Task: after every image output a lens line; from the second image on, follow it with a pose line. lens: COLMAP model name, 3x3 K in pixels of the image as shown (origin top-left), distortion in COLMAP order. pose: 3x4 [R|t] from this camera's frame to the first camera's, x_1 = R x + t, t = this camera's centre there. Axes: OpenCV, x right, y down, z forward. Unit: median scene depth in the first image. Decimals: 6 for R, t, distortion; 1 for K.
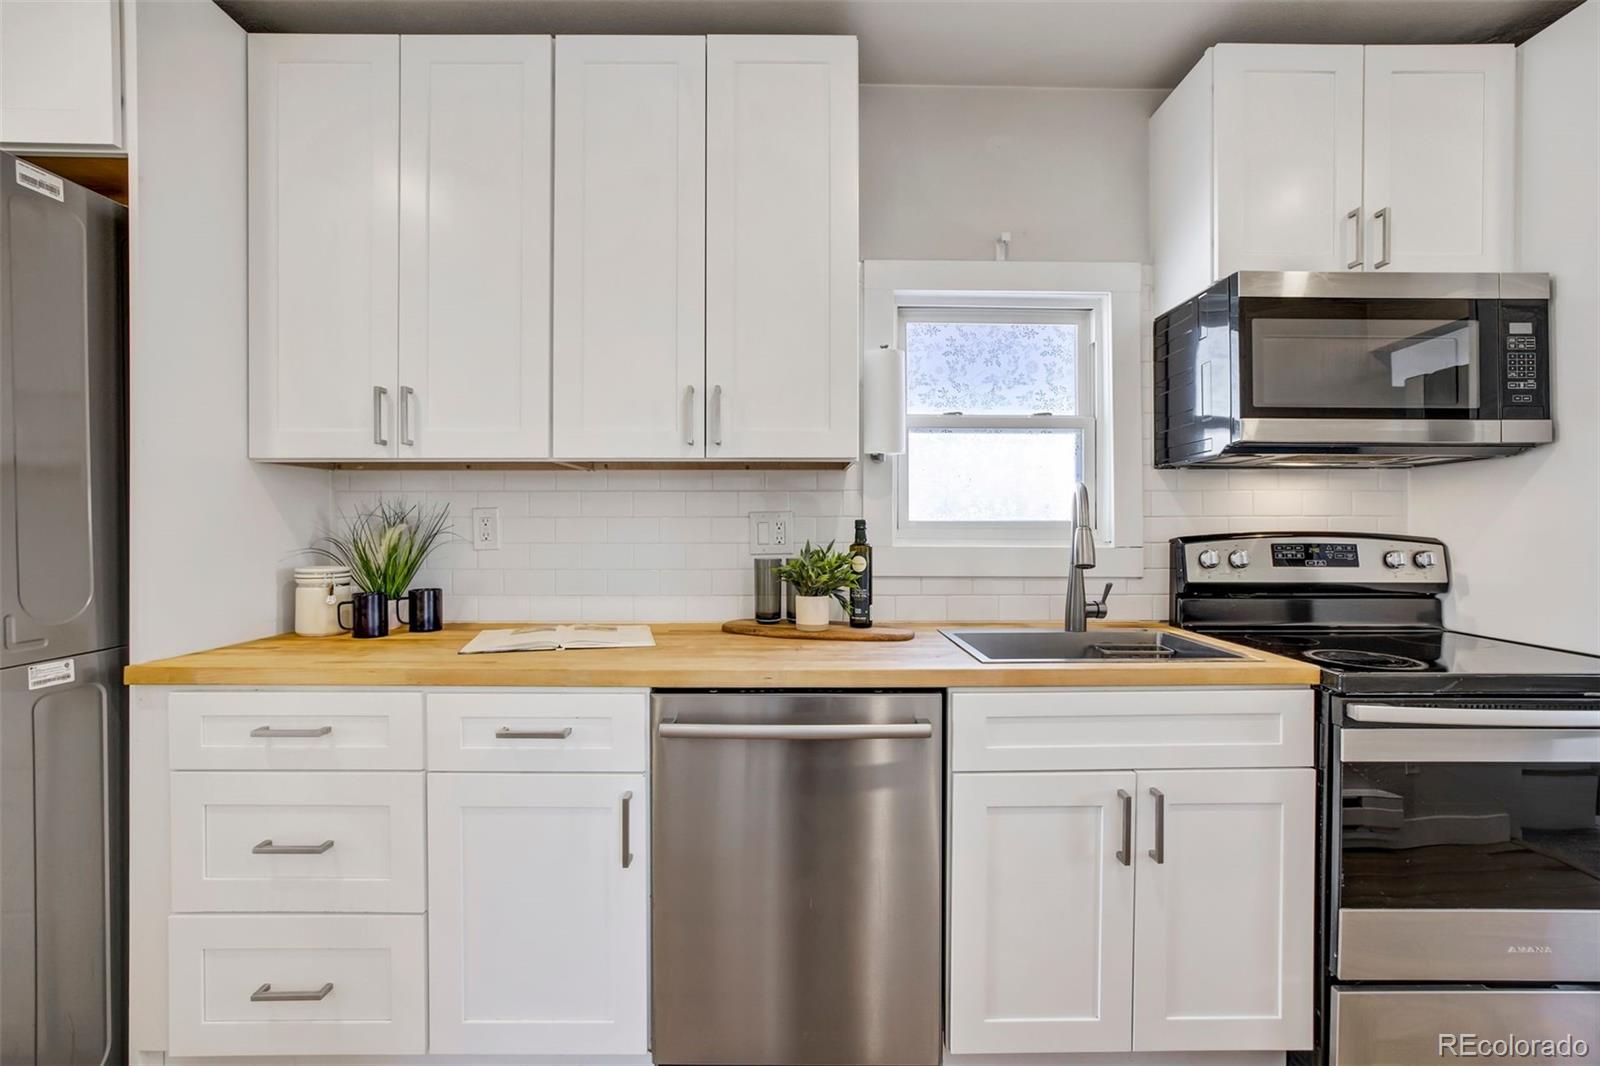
lens RADIAL K [[686.6, 0, 800.0], [0, 686.6, 533.0], [0, 0, 1]] dist [-0.035248, 0.016916]
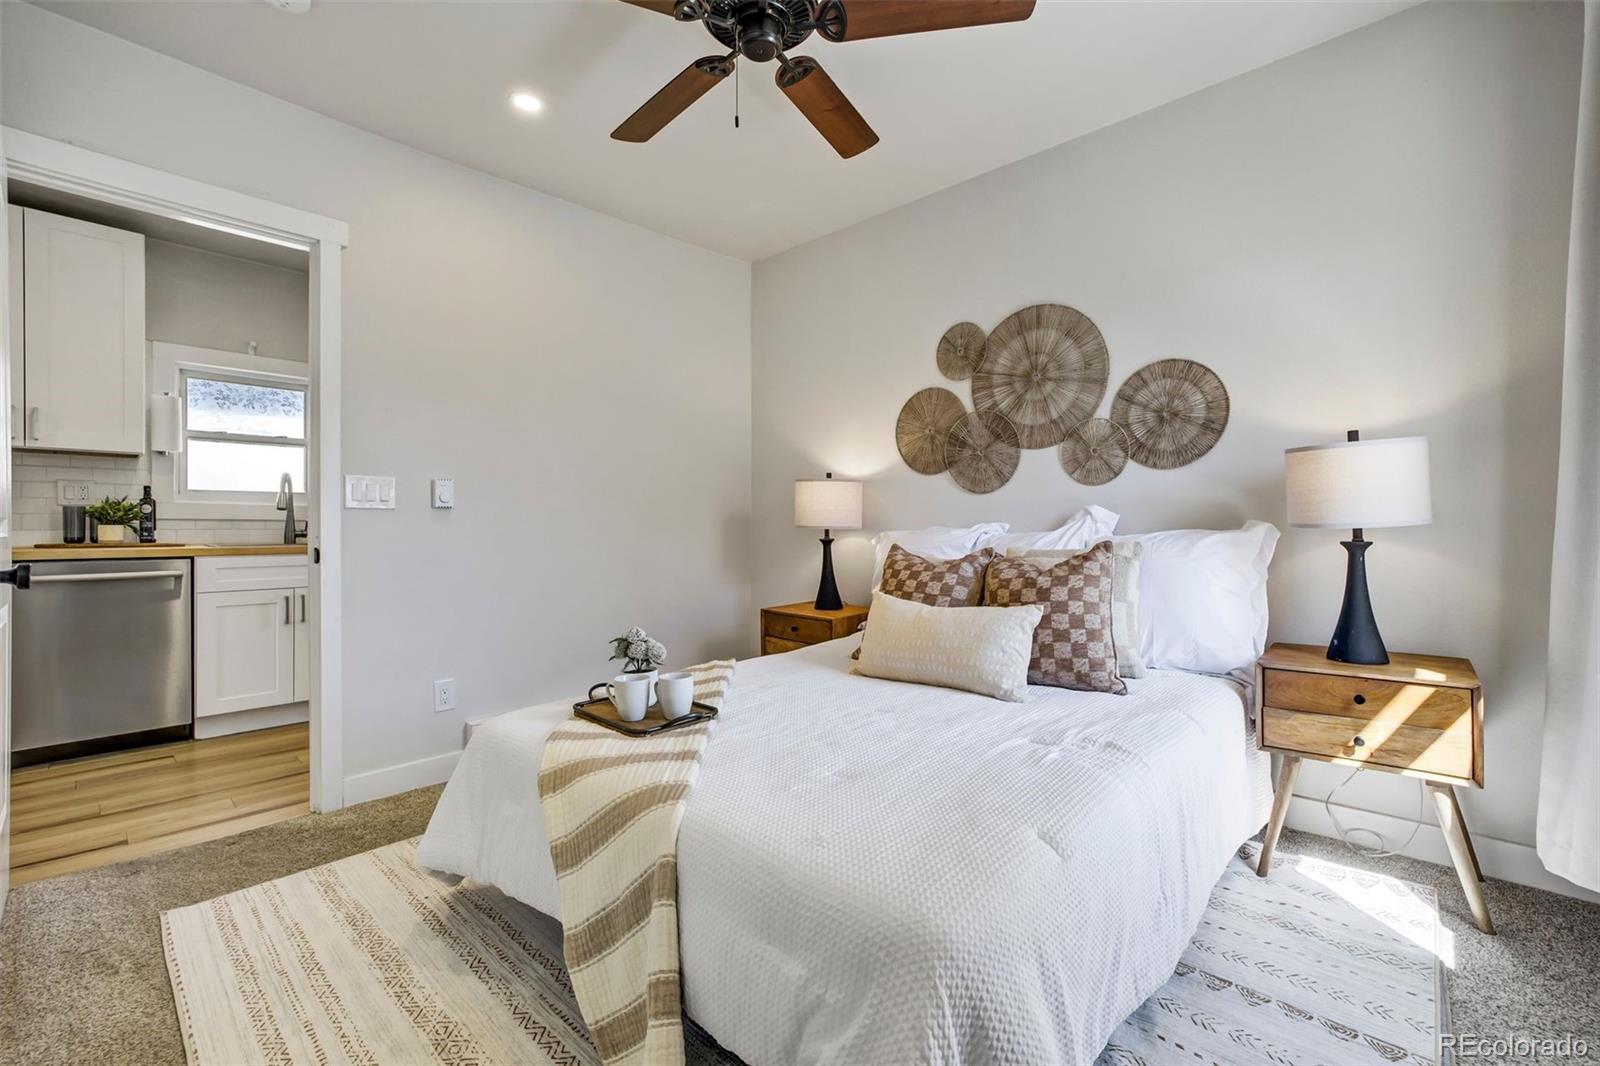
lens RADIAL K [[681.7, 0, 795.6], [0, 681.7, 526.5], [0, 0, 1]] dist [-0.034214, 0.015957]
pose [[0.691318, 0.000991, 0.722550, -0.009047], [0.011232, 0.999863, -0.012119, 0.133031], [-0.722463, 0.016494, 0.691213, -1.529848]]
